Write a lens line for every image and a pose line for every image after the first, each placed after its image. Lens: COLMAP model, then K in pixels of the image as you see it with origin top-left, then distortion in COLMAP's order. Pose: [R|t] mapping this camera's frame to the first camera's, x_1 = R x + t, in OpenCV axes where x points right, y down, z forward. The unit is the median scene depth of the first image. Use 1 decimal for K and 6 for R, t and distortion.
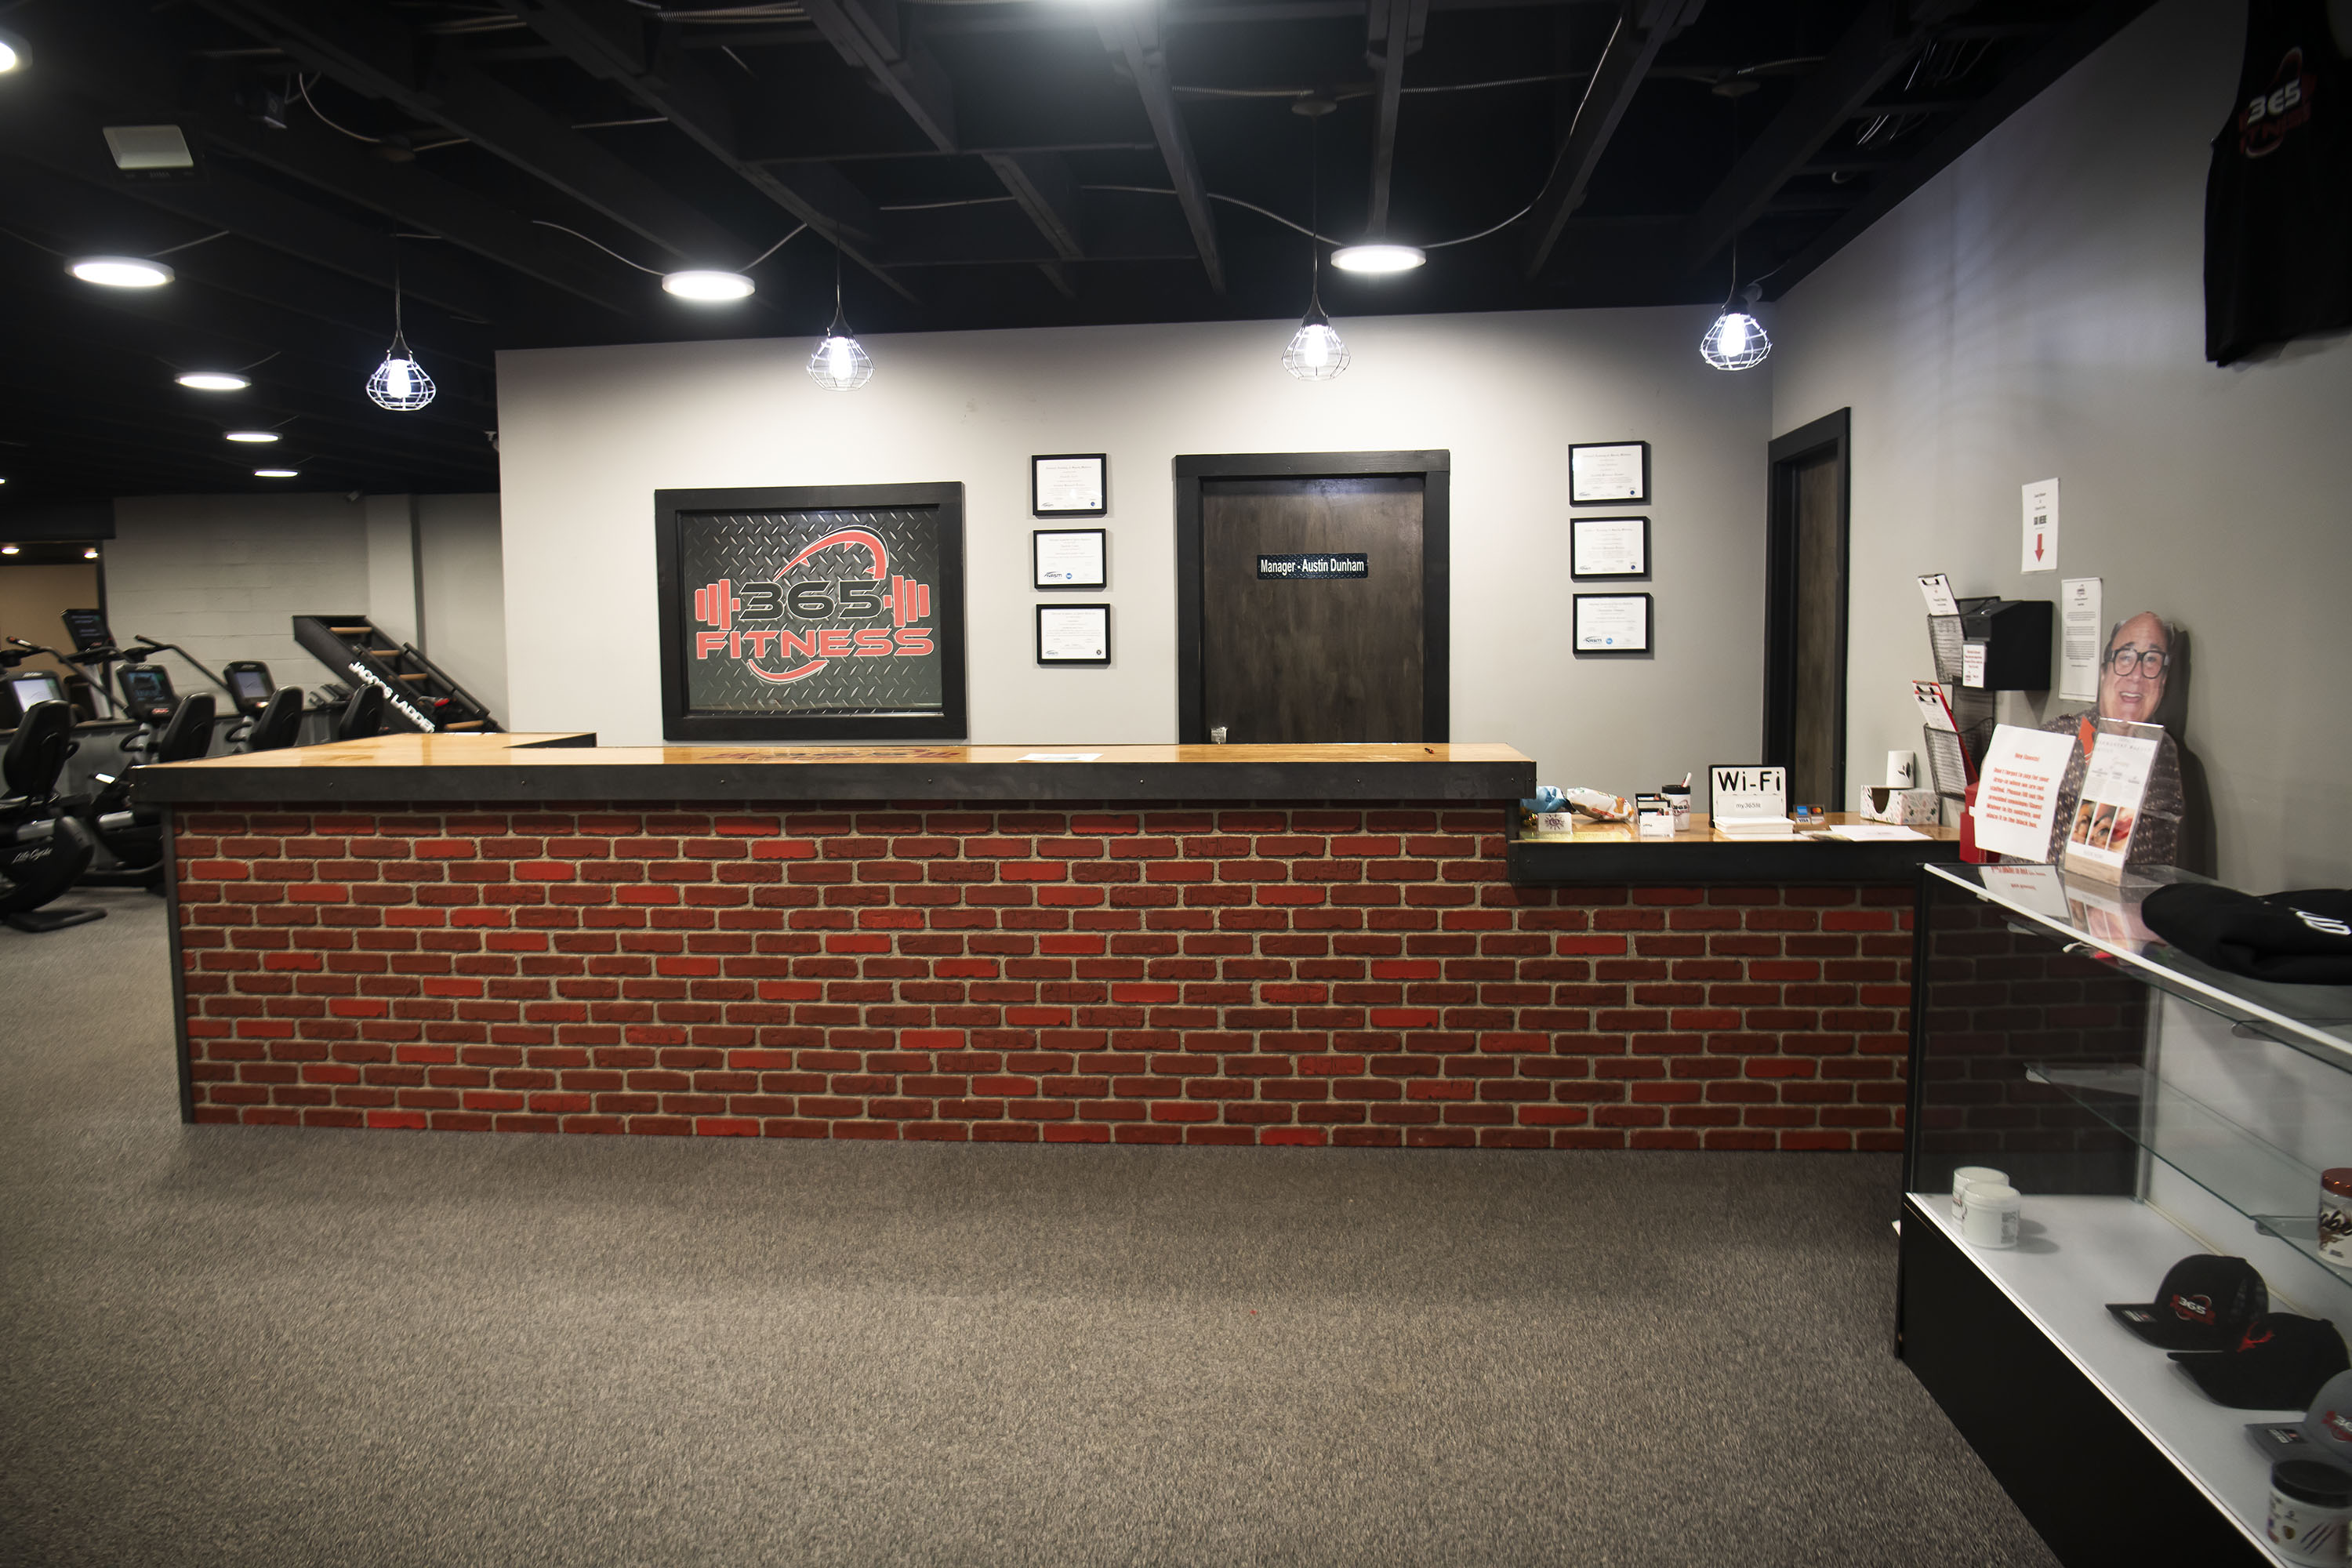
lens RADIAL K [[1782.7, 0, 1175.4], [0, 1782.7, 785.2], [0, 0, 1]] dist [-0.034888, 0.003076]
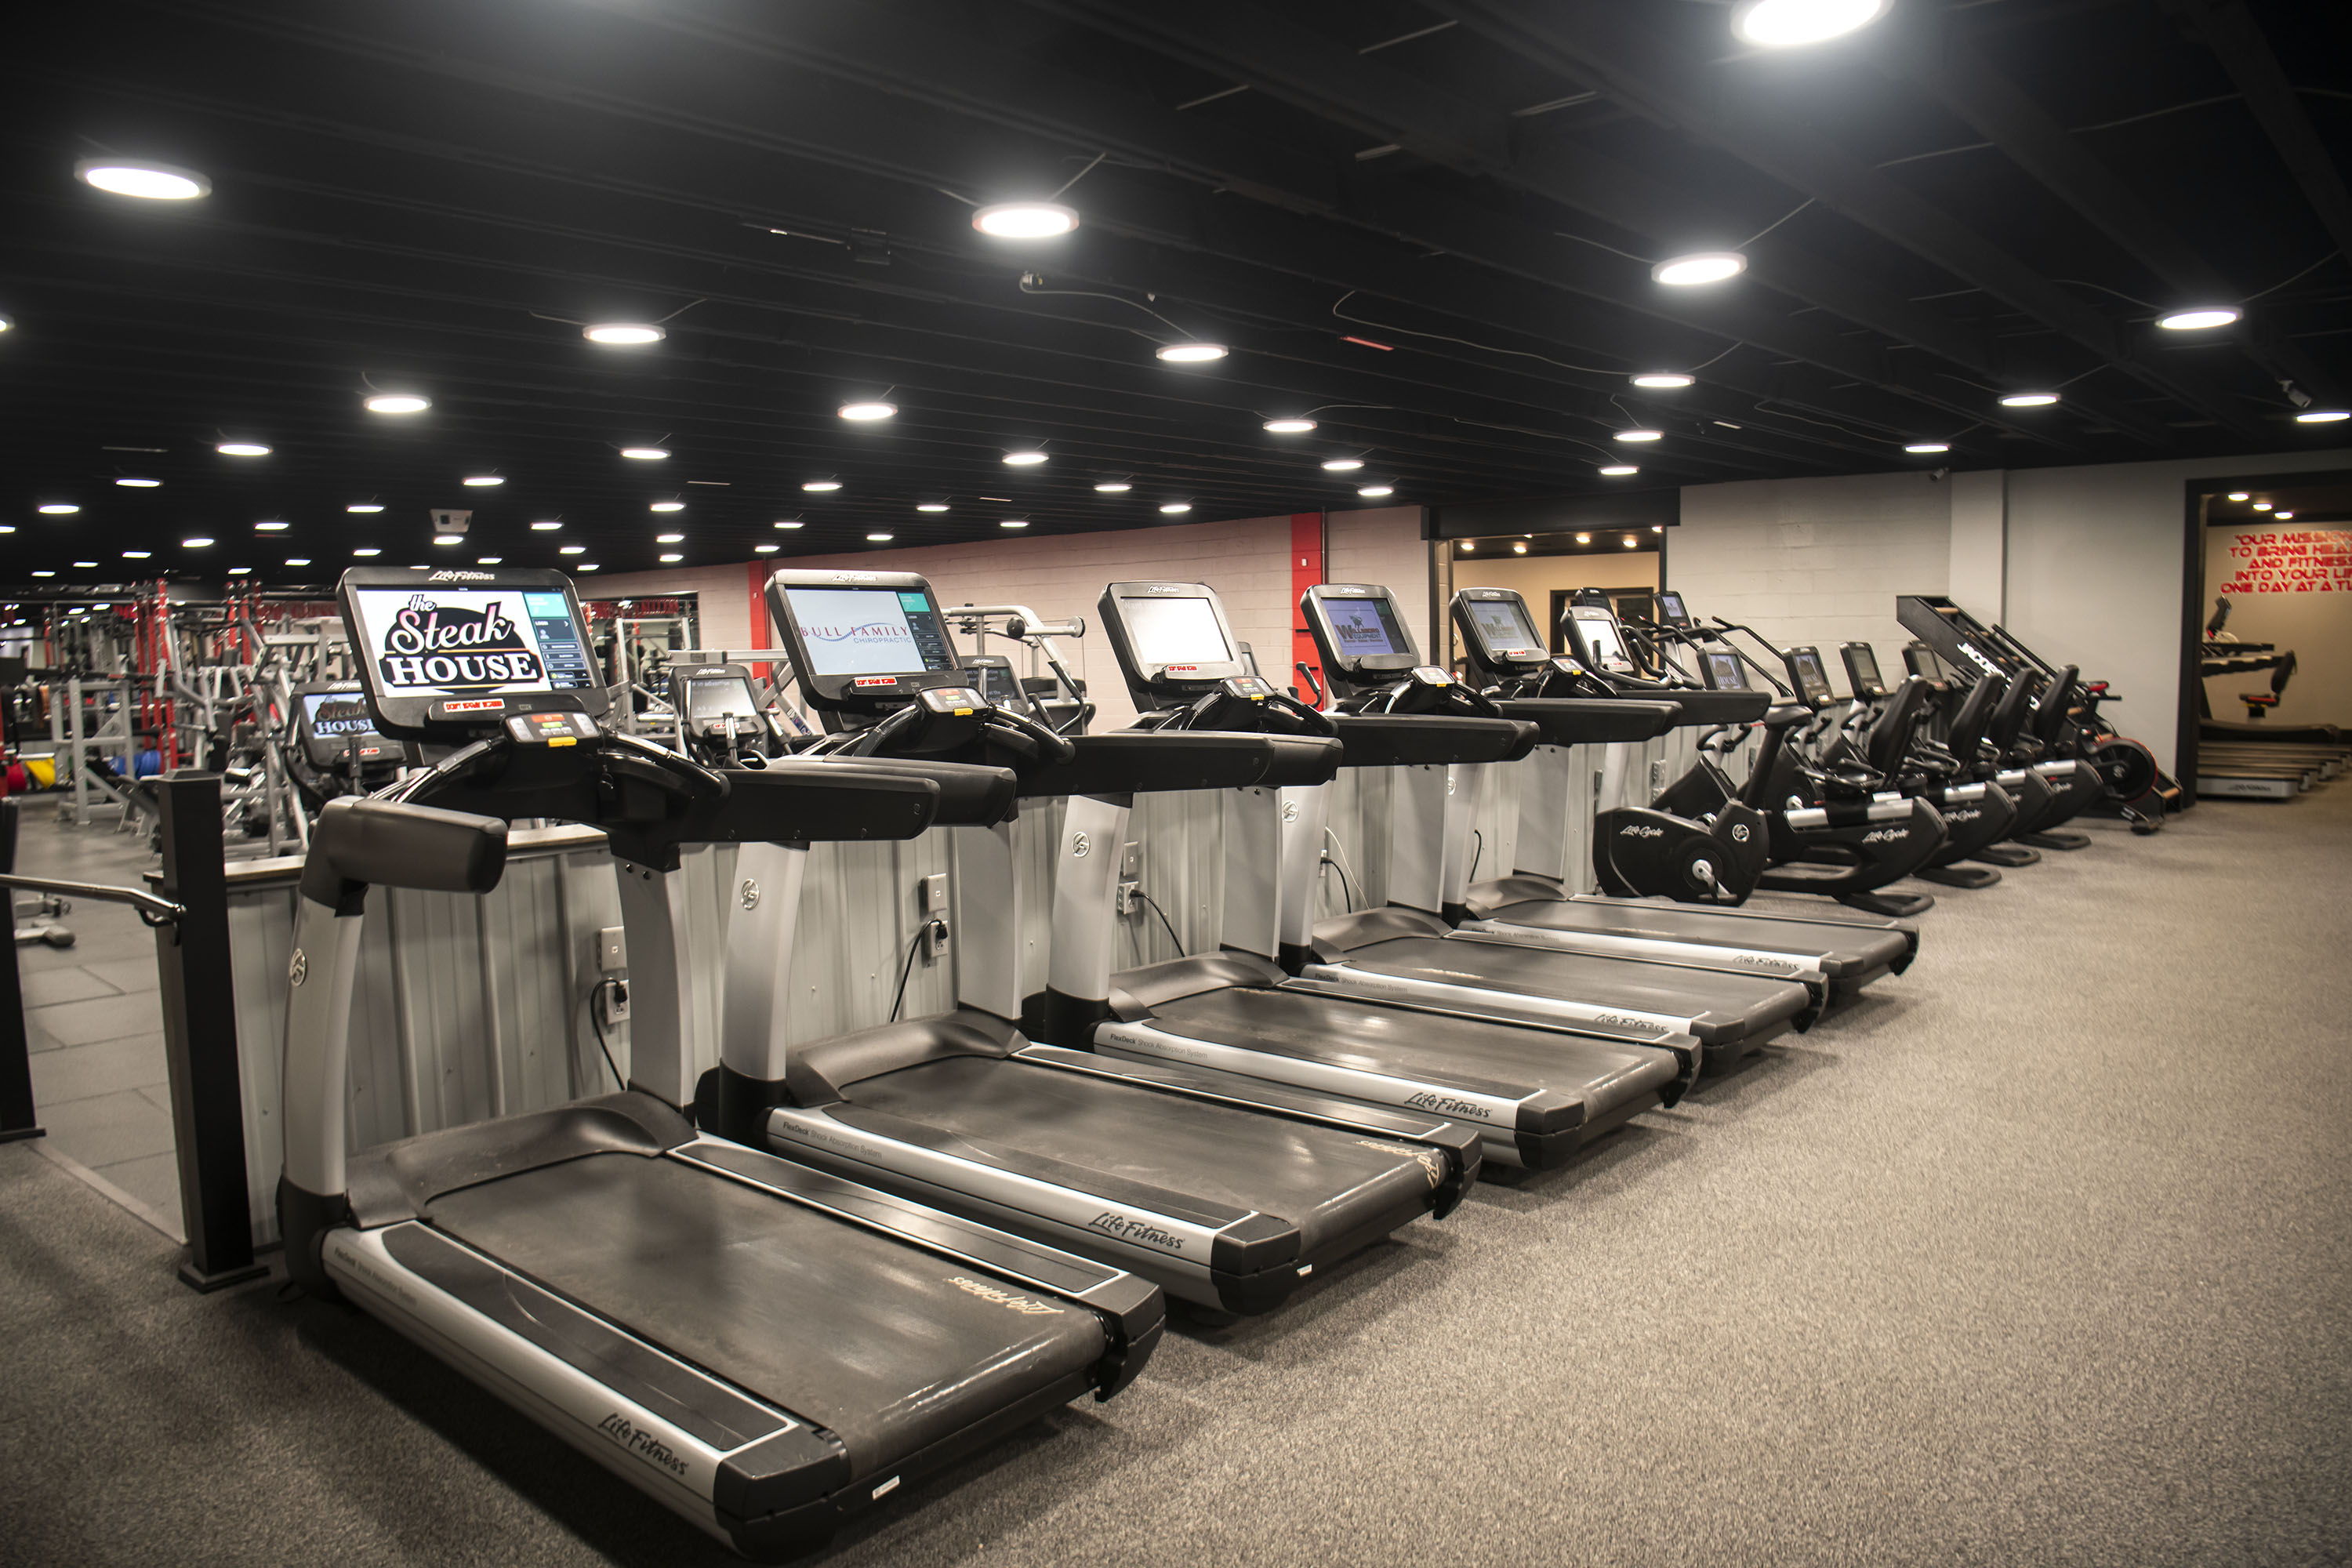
lens RADIAL K [[1624.4, 0, 1167.3], [0, 1624.4, 792.8], [0, 0, 1]] dist [-0.055064, -0.001605]
pose [[0.798324, 0.059507, -0.599281, -0.434772], [-0.049638, 0.998222, 0.032997, 0.006940], [0.600179, 0.003405, 0.799859, 0.062175]]
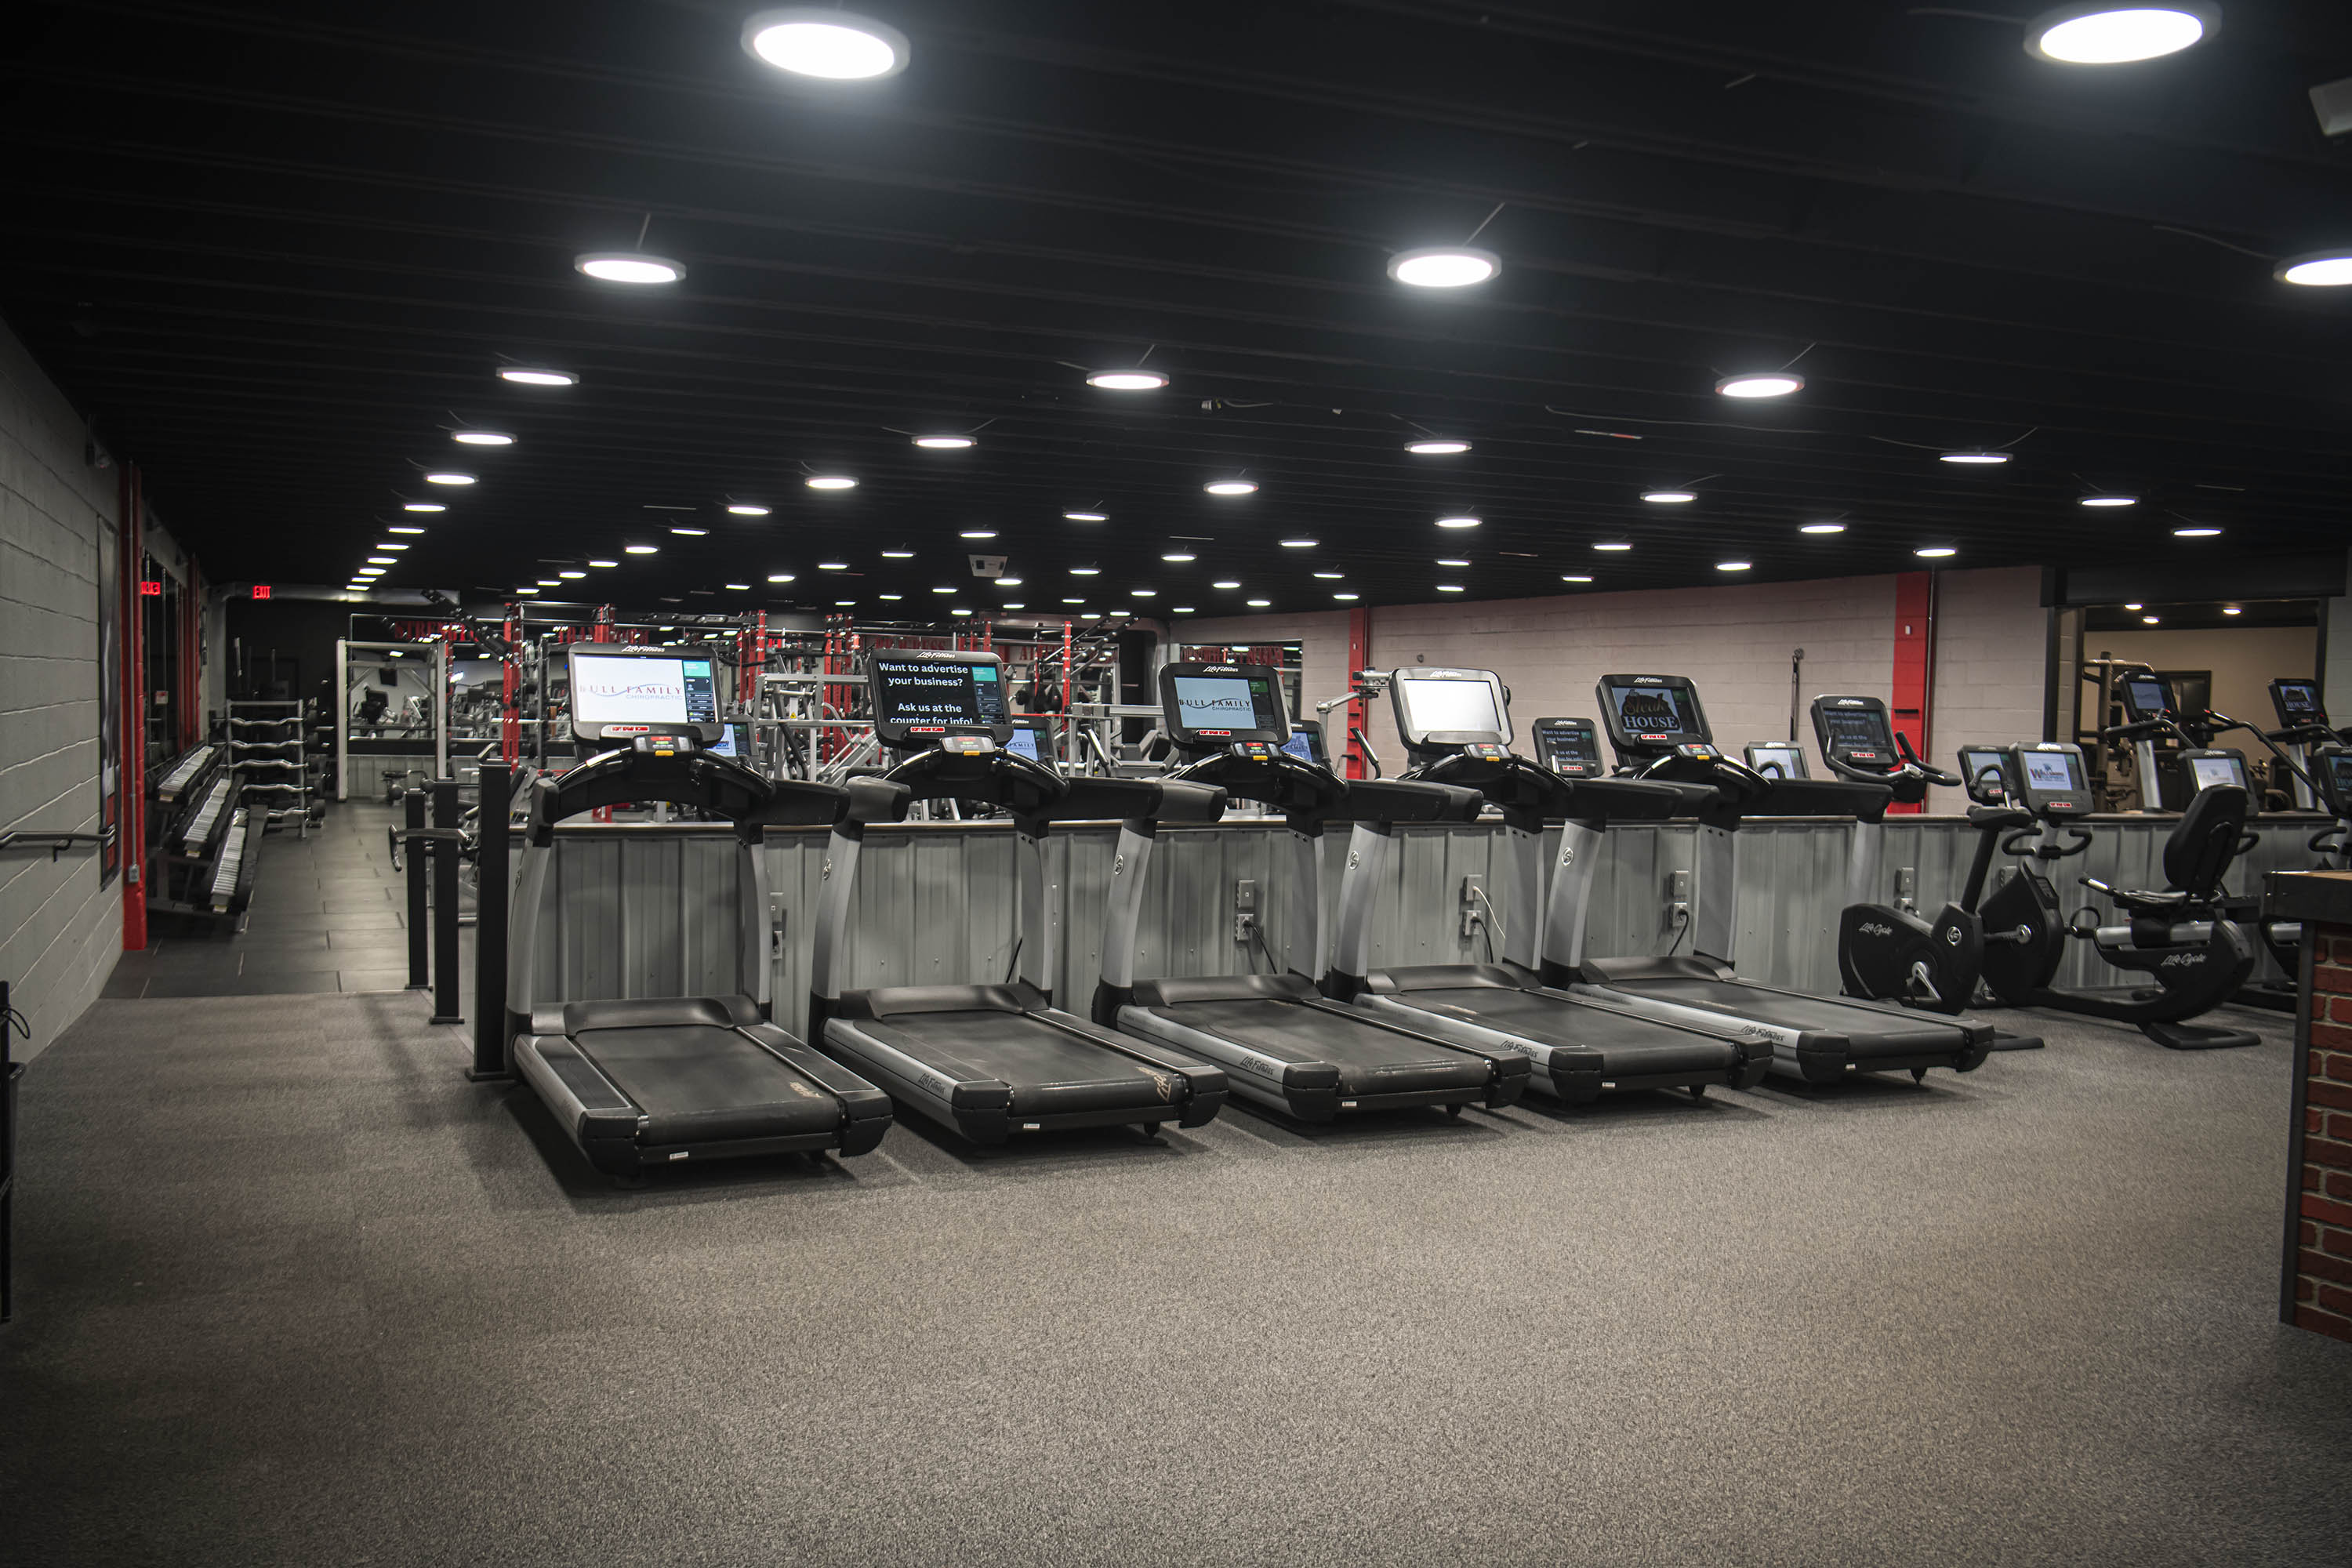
lens RADIAL K [[2106.0, 0, 1175.2], [0, 2106.0, 792.5], [0, 0, 1]] dist [-0.008914, 0.025124]
pose [[0.485967, 0.068238, -0.871309, 0.005395], [-0.109606, 0.993835, 0.016702, -0.004880], [0.867077, 0.087384, 0.490451, 0.053219]]
